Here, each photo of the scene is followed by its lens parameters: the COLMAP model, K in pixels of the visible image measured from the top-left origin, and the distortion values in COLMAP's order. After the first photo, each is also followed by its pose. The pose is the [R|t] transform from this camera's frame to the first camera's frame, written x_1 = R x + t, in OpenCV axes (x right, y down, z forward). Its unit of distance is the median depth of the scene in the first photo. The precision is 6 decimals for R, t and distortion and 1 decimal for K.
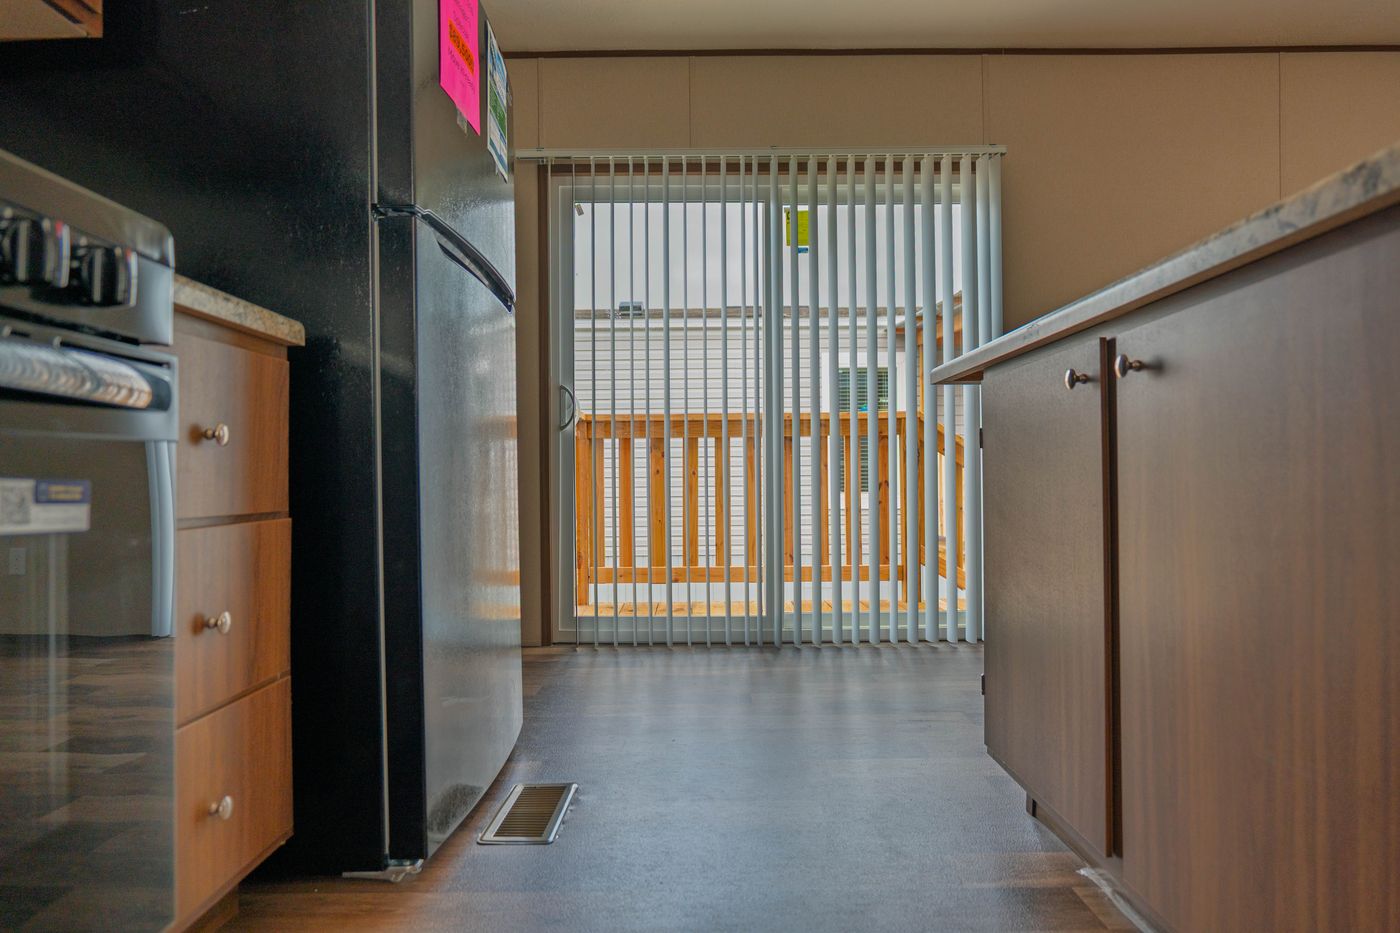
lens RADIAL K [[816.5, 0, 696.4], [0, 816.5, 476.9], [0, 0, 1]] dist [-0.036048, 0.023016]
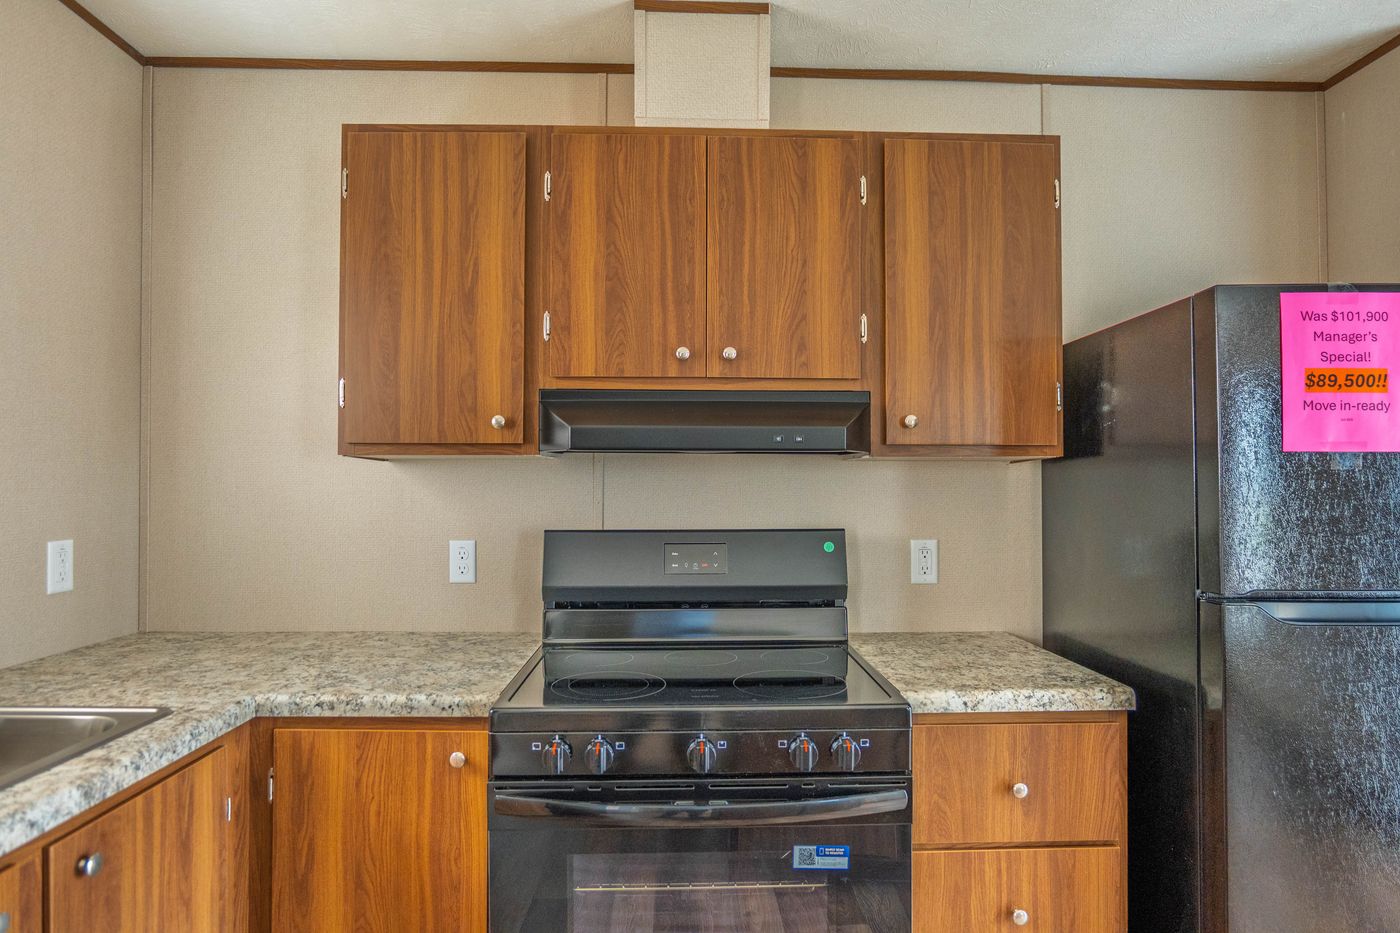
lens RADIAL K [[816.5, 0, 698.9], [0, 816.5, 471.6], [0, 0, 1]] dist [-0.036048, 0.023016]
pose [[0.027083, -0.007370, -0.999606, 0.281158], [0.002096, 0.999971, -0.007316, -0.198813], [0.999631, -0.001897, 0.027098, 0.115667]]
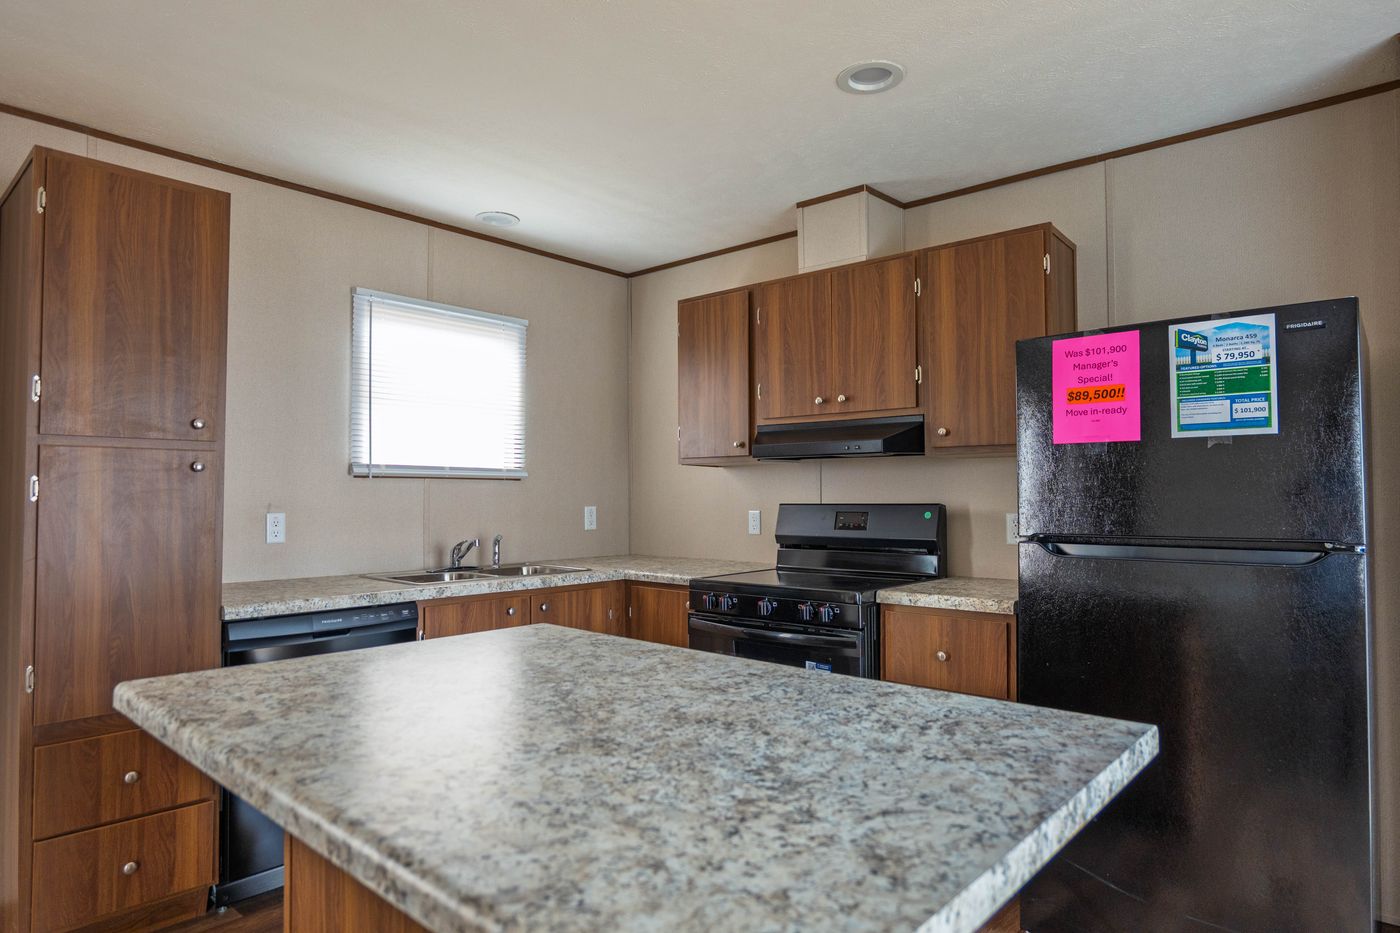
lens RADIAL K [[816.5, 0, 699.2], [0, 816.5, 473.2], [0, 0, 1]] dist [-0.036048, 0.023016]
pose [[-0.661337, -0.009913, -0.750024, 0.551870], [0.011195, 0.999671, -0.023084, -0.175973], [0.750006, -0.023663, -0.661008, 0.658551]]
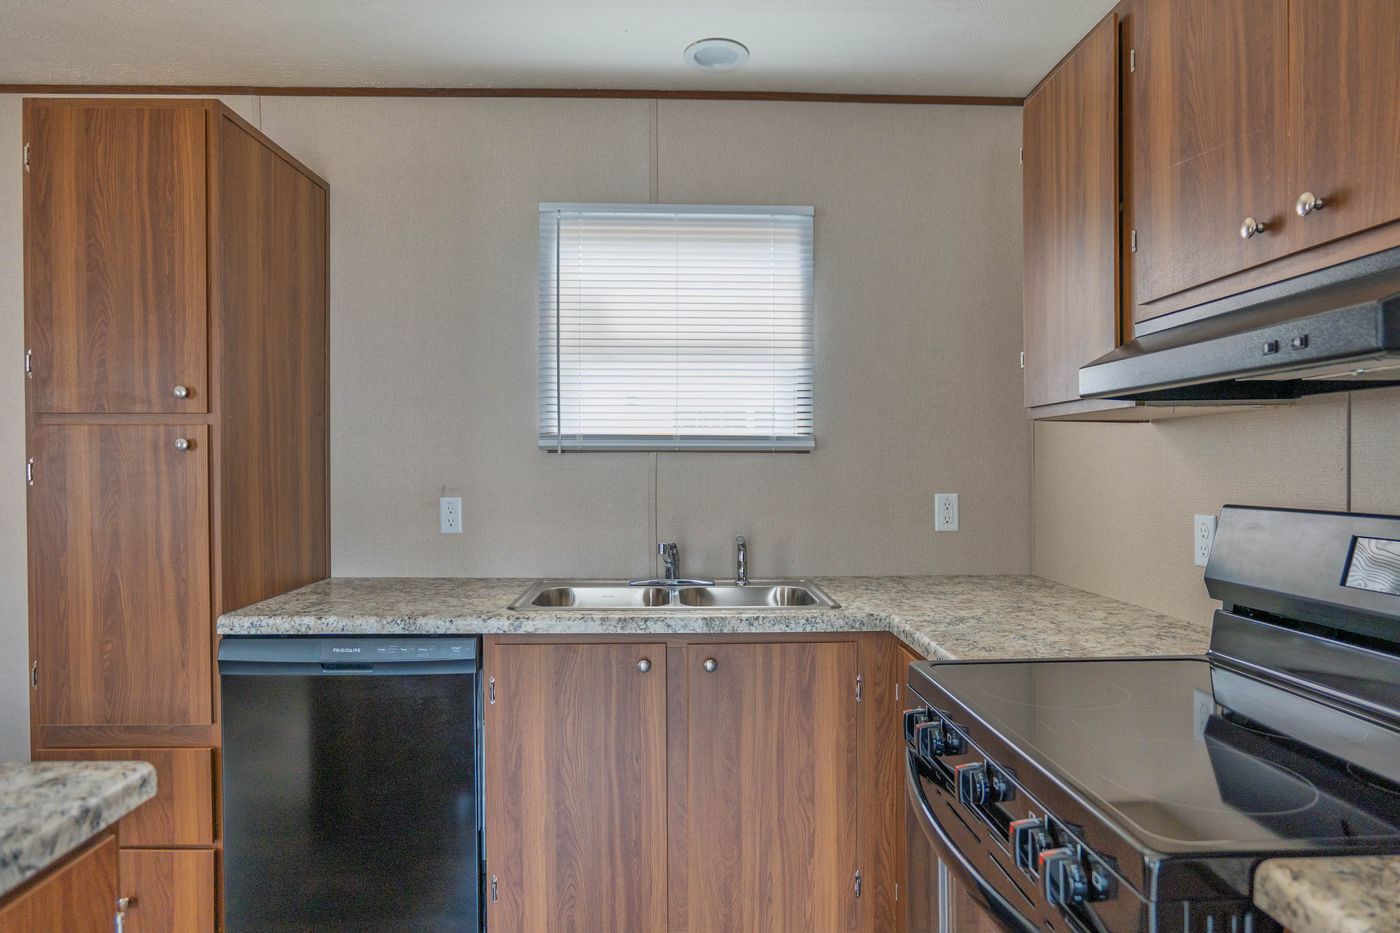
lens RADIAL K [[816.5, 0, 697.3], [0, 816.5, 471.9], [0, 0, 1]] dist [-0.036048, 0.023016]
pose [[-0.999238, 0.009549, -0.037847, -0.026071], [0.009347, 0.999941, 0.005501, -0.182950], [0.037898, 0.005143, -0.999268, 0.458752]]
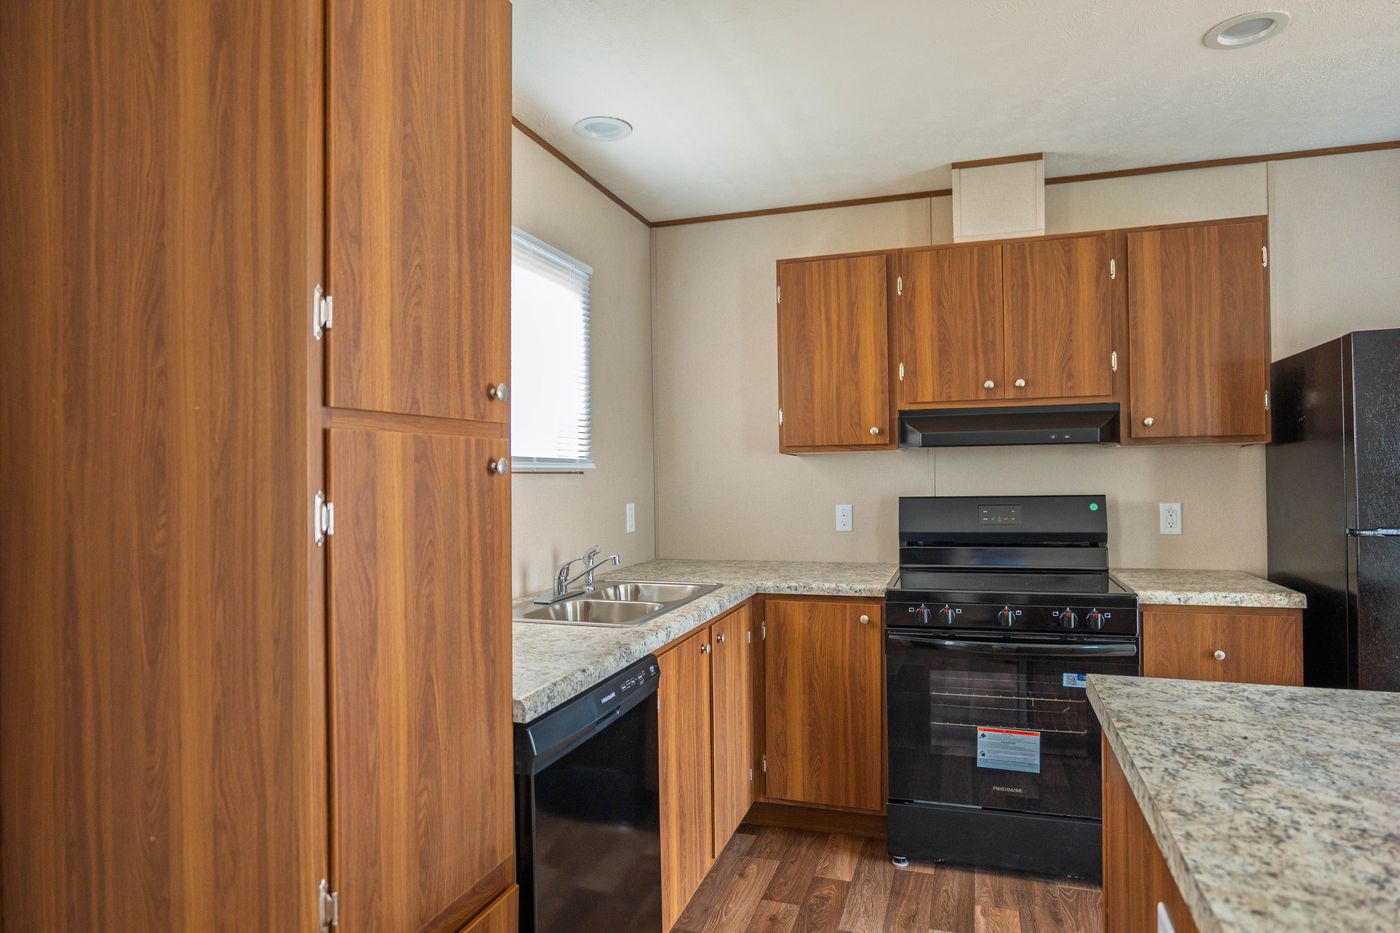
lens RADIAL K [[816.5, 0, 700.2], [0, 816.5, 472.4], [0, 0, 1]] dist [-0.036048, 0.023016]
pose [[-0.312821, 0.012530, -0.949729, 0.668815], [0.021824, 0.999744, 0.006001, -0.200023], [0.949561, -0.018850, -0.313015, 0.096378]]
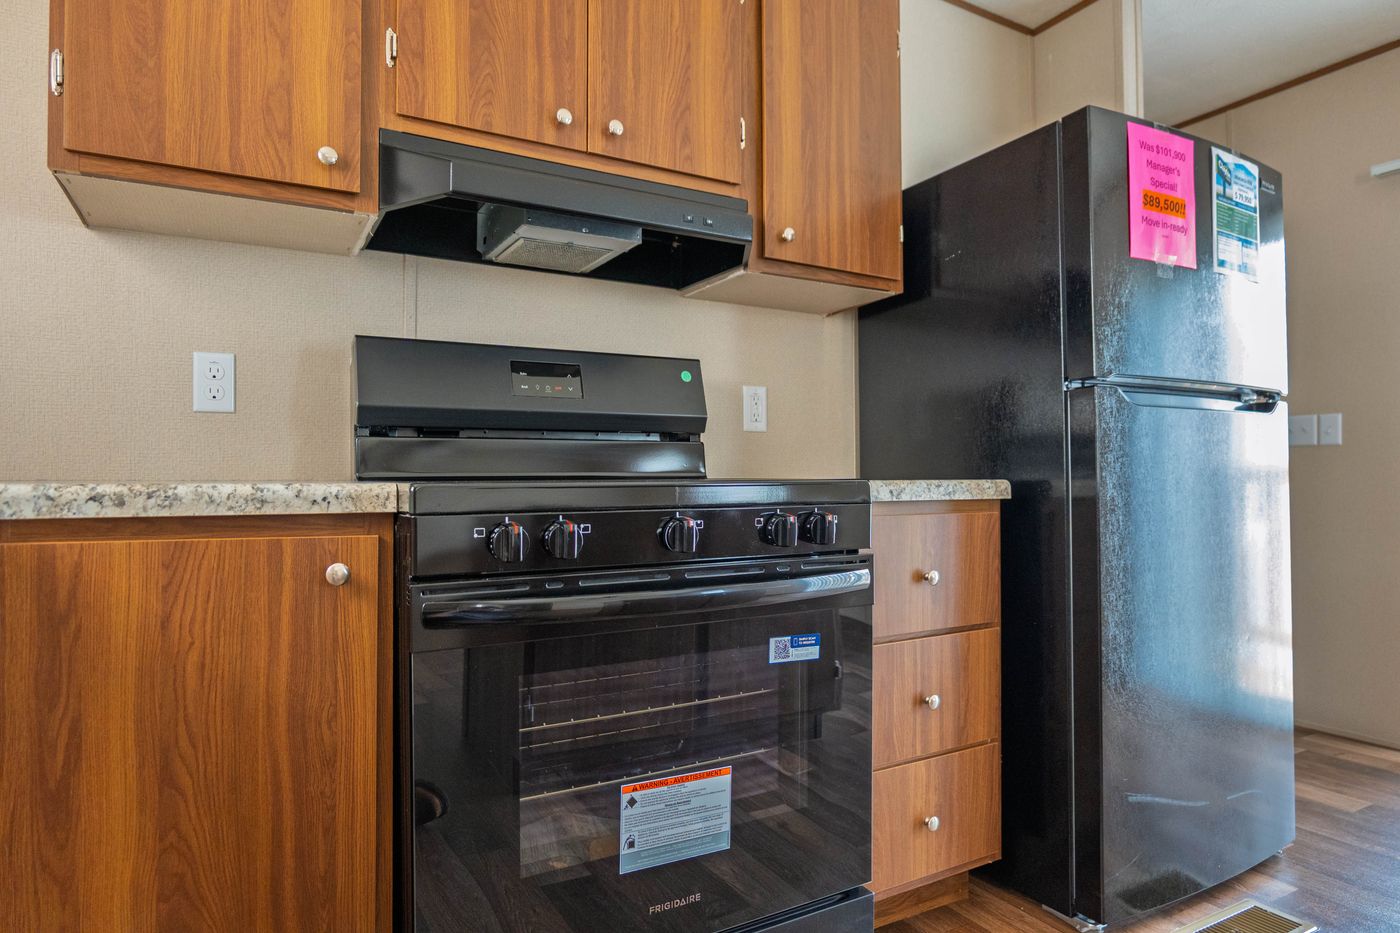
lens RADIAL K [[816.5, 0, 695.3], [0, 816.5, 472.7], [0, 0, 1]] dist [-0.036048, 0.023016]
pose [[0.490100, -0.003036, -0.871661, 0.165187], [0.002614, 0.999995, -0.002013, -0.077893], [0.871662, -0.001292, 0.490105, -0.043081]]
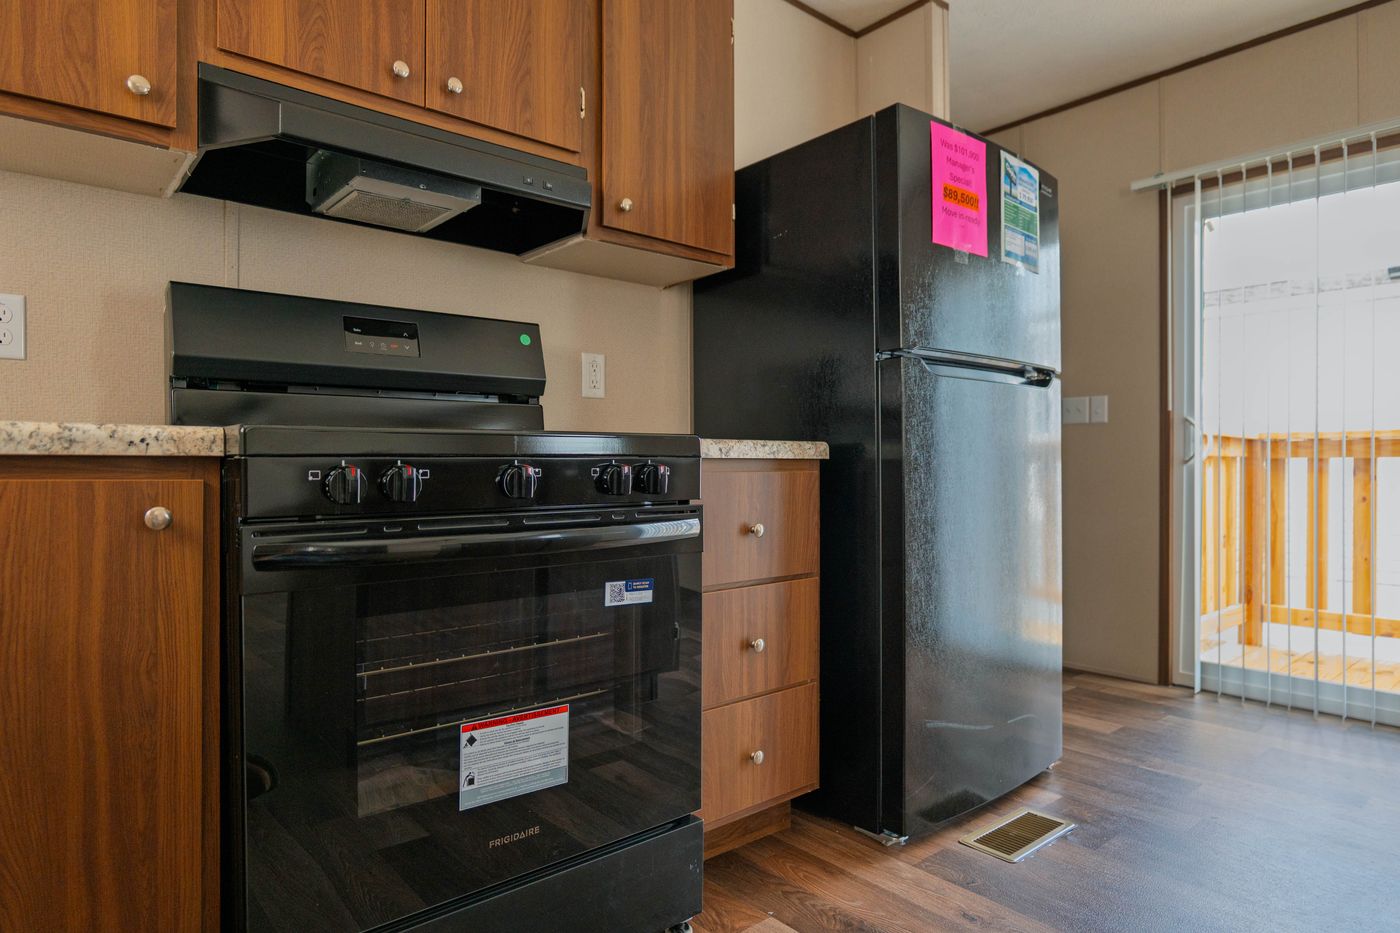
lens RADIAL K [[816.5, 0, 694.8], [0, 816.5, 470.7], [0, 0, 1]] dist [-0.036048, 0.023016]
pose [[0.648447, 0.010741, -0.761184, 0.183991], [-0.001012, 0.999912, 0.013248, -0.061250], [0.761259, -0.007820, 0.648401, -0.052997]]
